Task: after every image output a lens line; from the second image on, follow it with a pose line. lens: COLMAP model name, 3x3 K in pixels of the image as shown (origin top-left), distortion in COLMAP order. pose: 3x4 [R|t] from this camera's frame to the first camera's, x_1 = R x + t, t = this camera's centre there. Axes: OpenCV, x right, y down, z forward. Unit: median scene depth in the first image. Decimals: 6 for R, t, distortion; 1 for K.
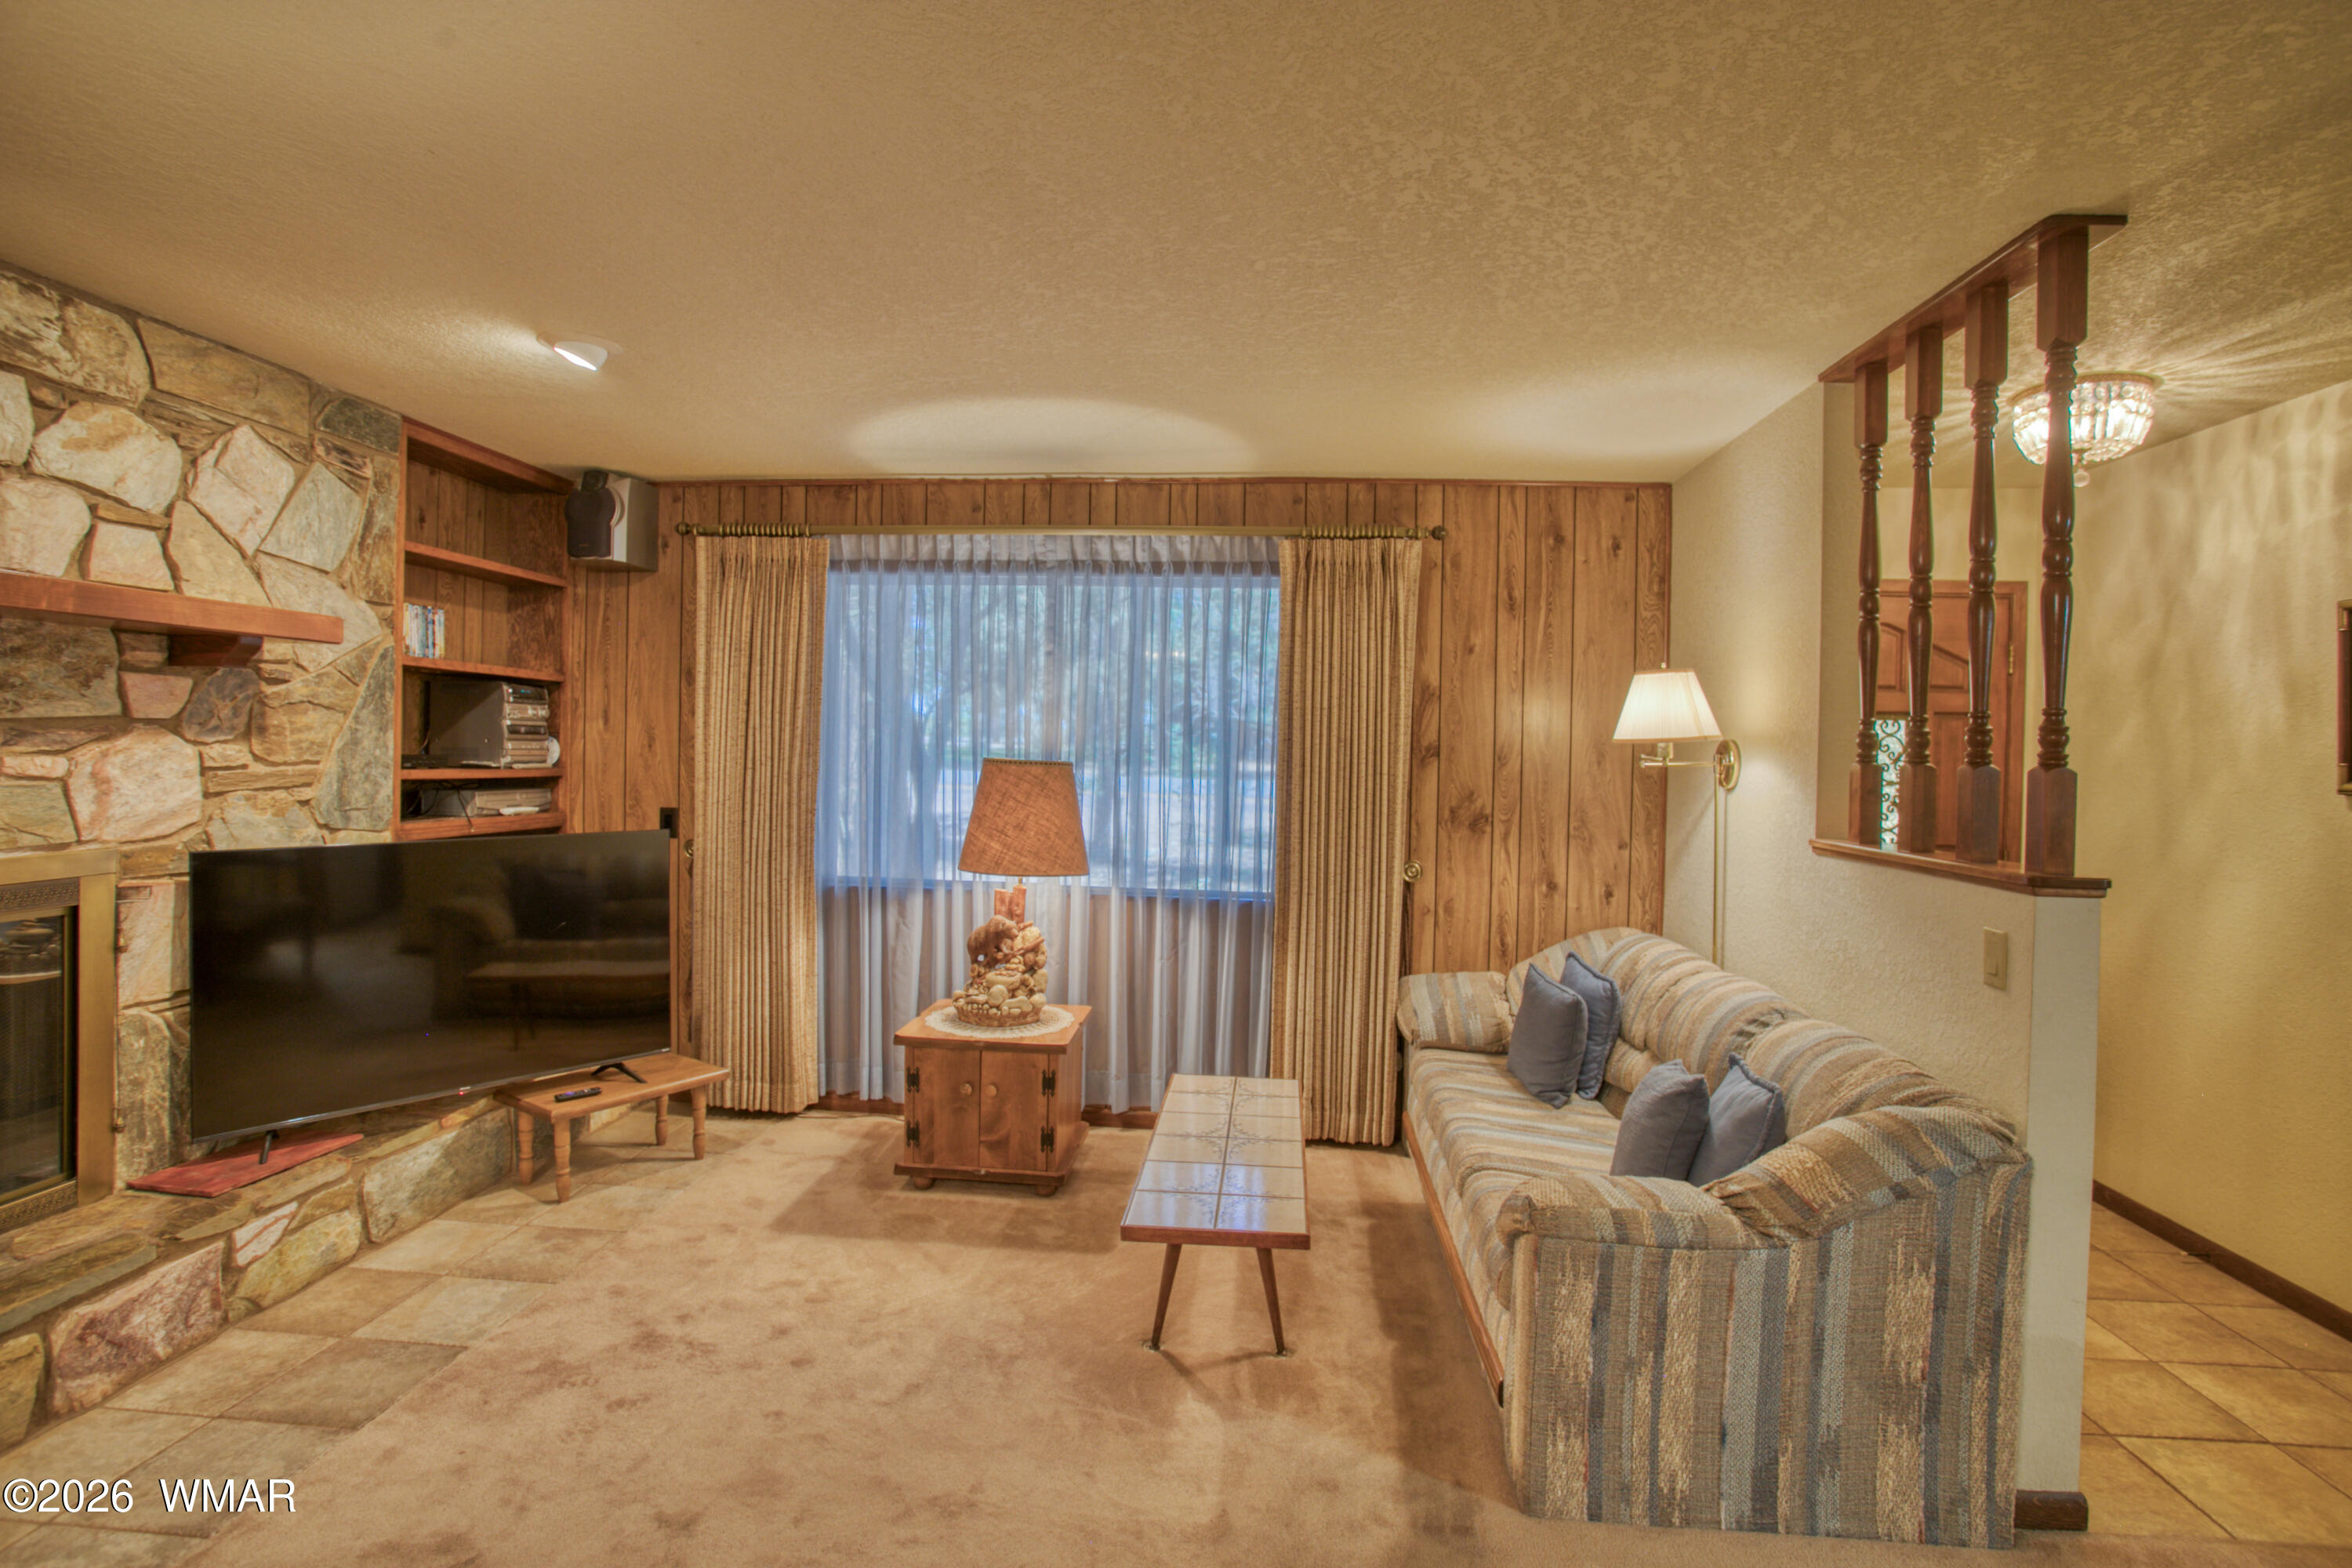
lens RADIAL K [[1166.3, 0, 1182.4], [0, 1166.3, 765.5], [0, 0, 1]] dist [-0.077721, 0.033439]
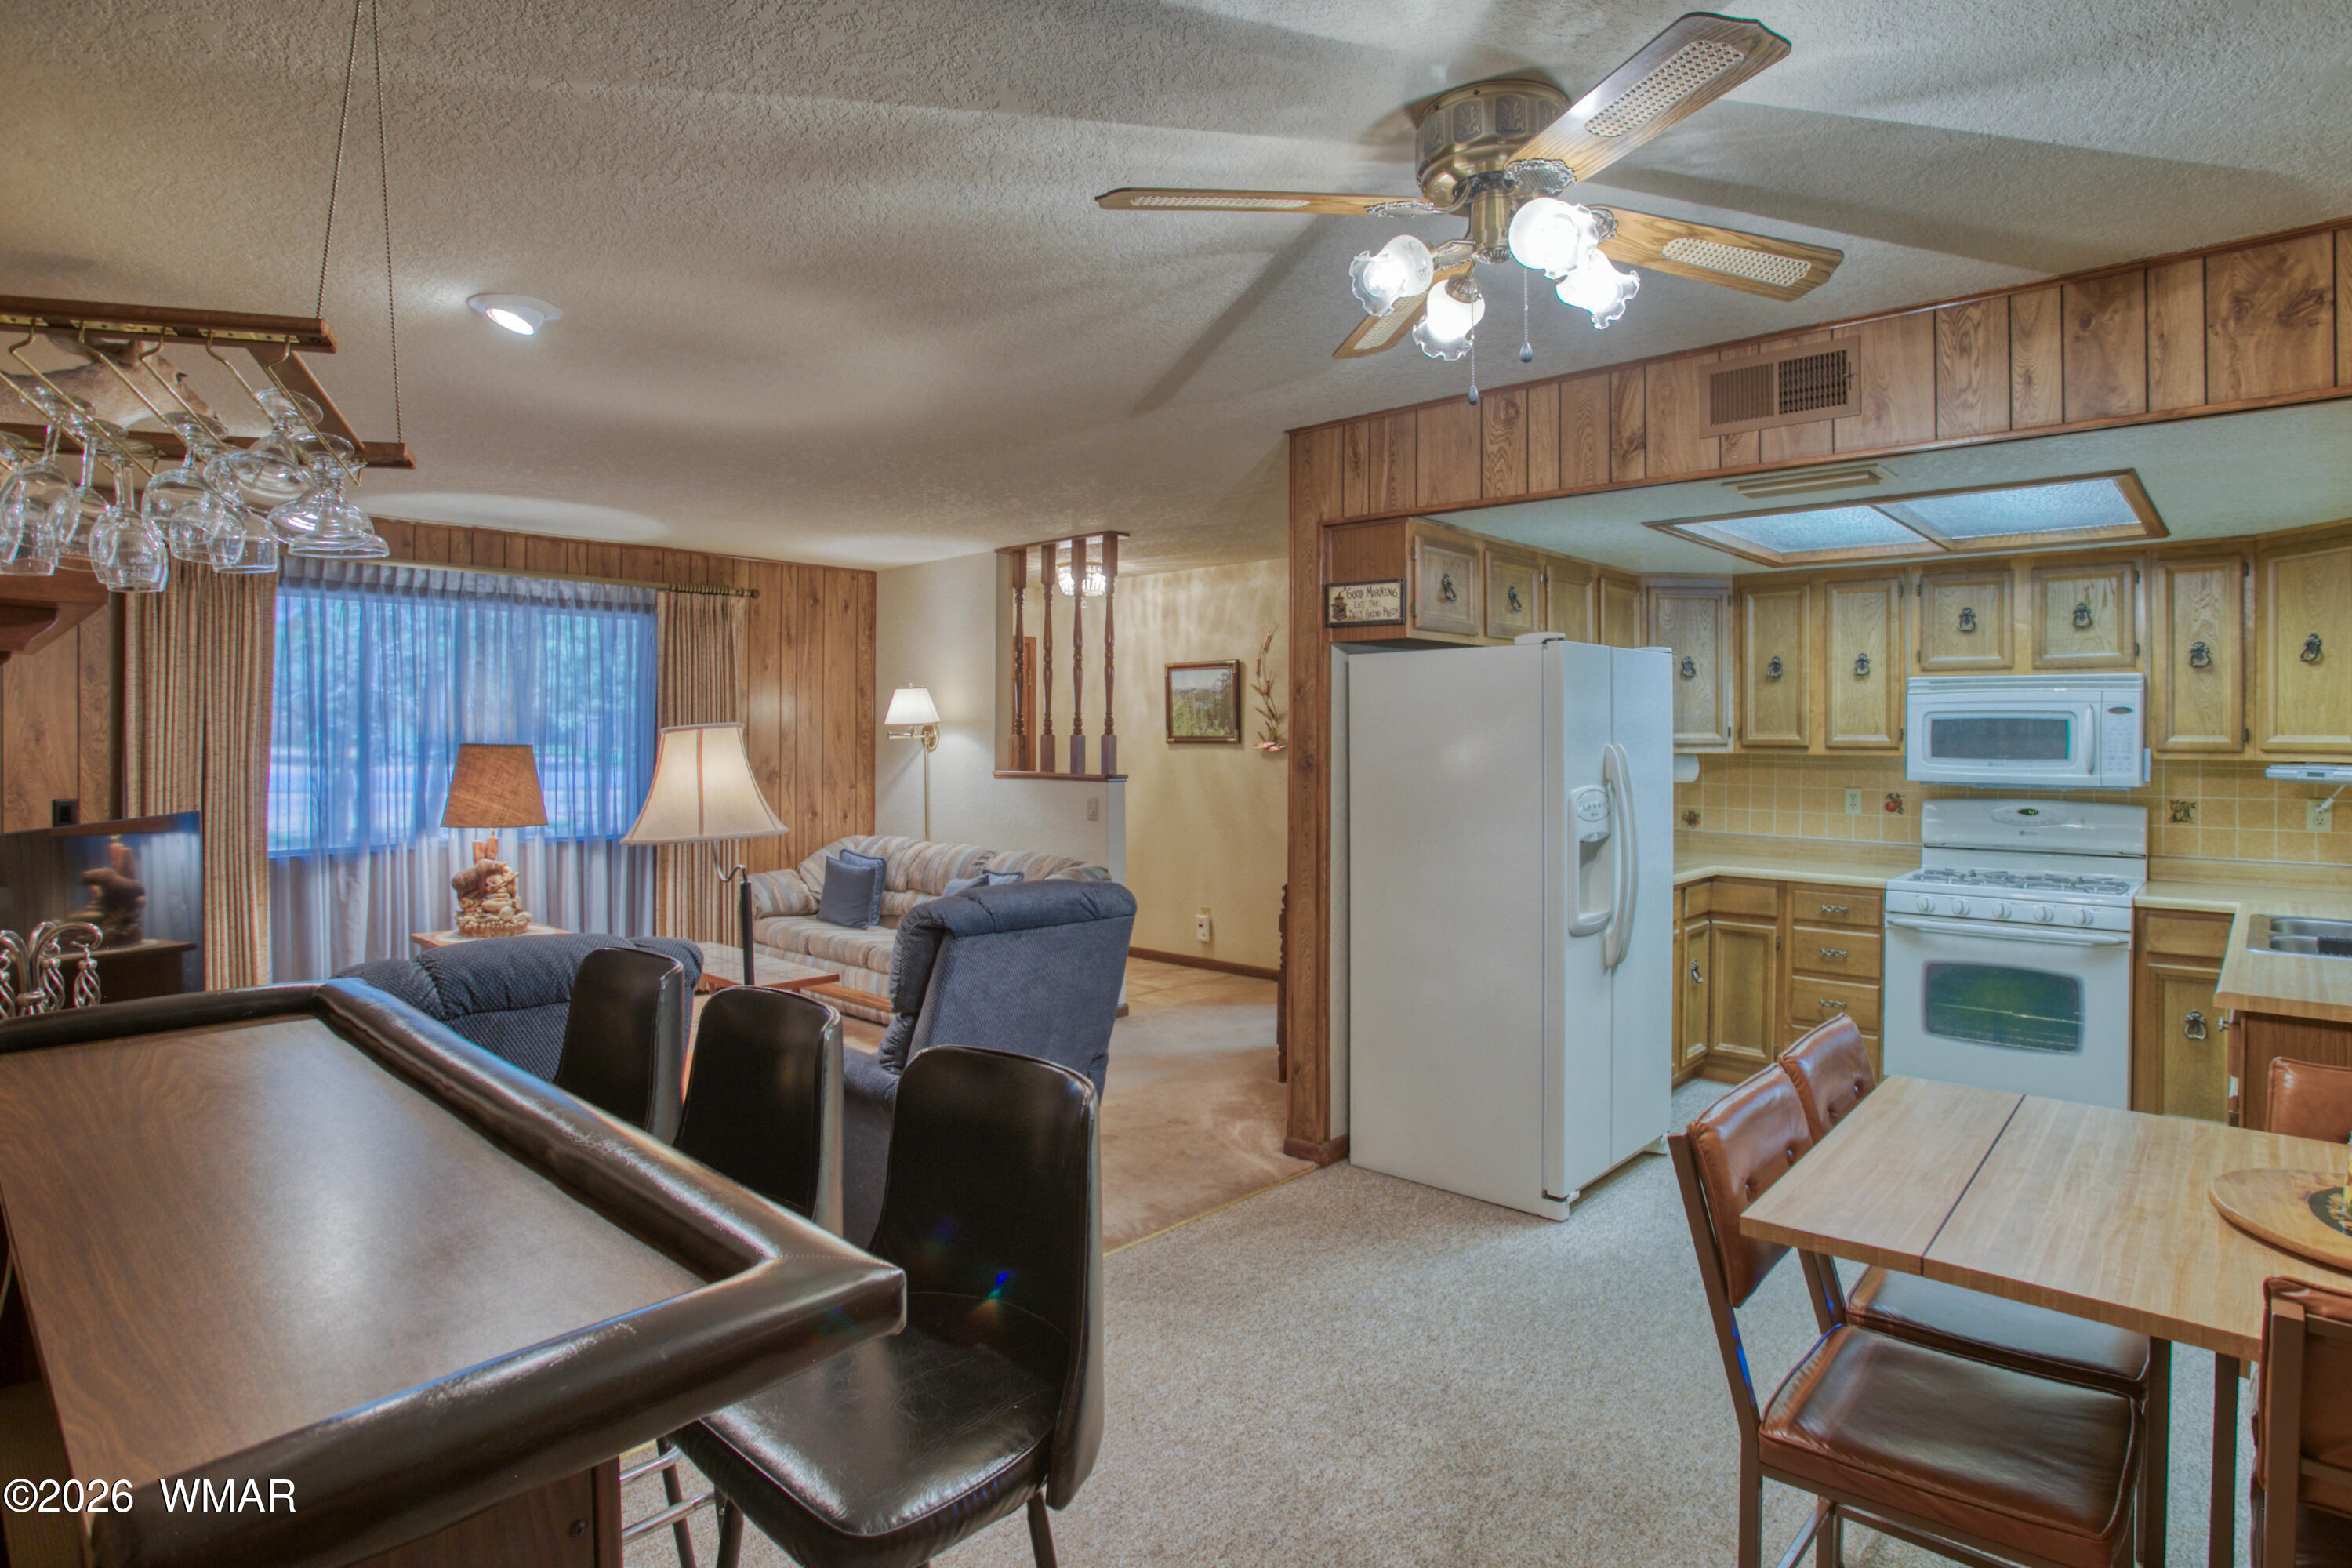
lens RADIAL K [[1166.3, 0, 1182.4], [0, 1166.3, 765.5], [0, 0, 1]] dist [-0.077721, 0.033439]
pose [[0.632076, -0.038829, 0.773933, -0.819484], [0.021733, 0.999239, 0.032383, -0.006487], [-0.774601, -0.003649, 0.632439, -0.572421]]
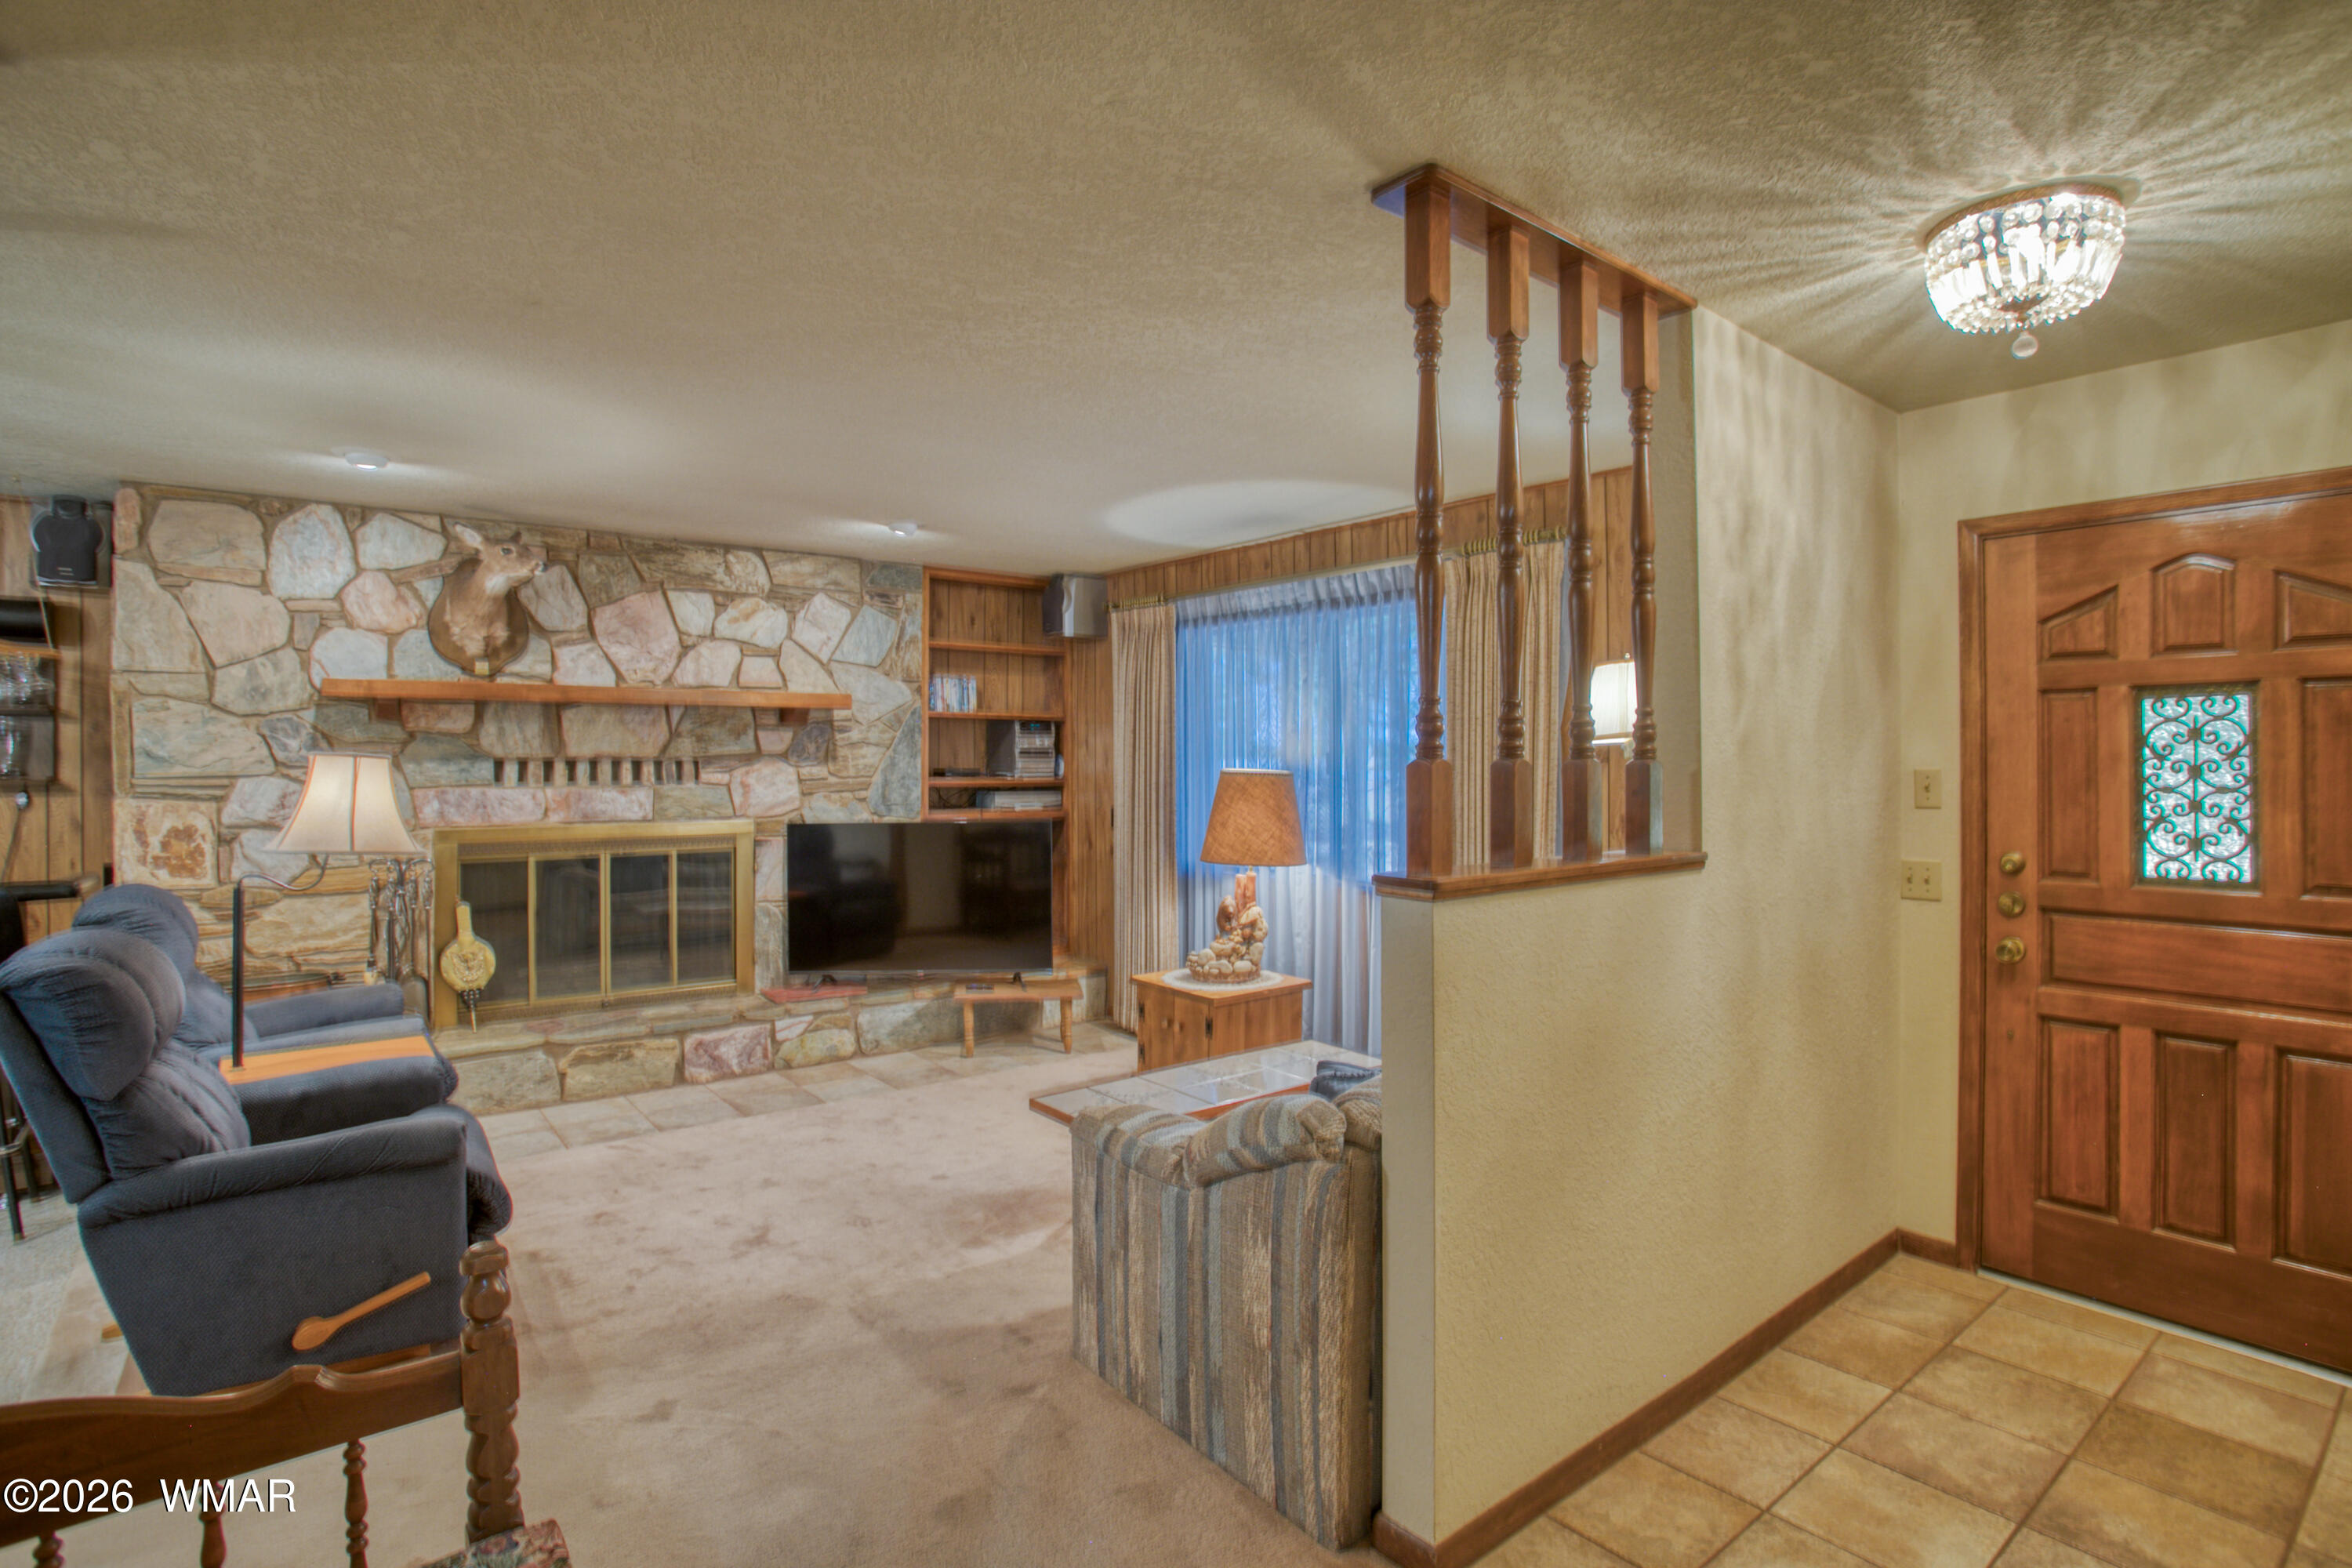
lens RADIAL K [[1166.3, 0, 1182.4], [0, 1166.3, 765.5], [0, 0, 1]] dist [-0.077721, 0.033439]
pose [[0.682929, -0.015835, -0.730313, 0.894009], [0.004068, 0.999832, -0.017875, 0.014893], [0.730474, 0.009237, 0.682878, 0.133158]]
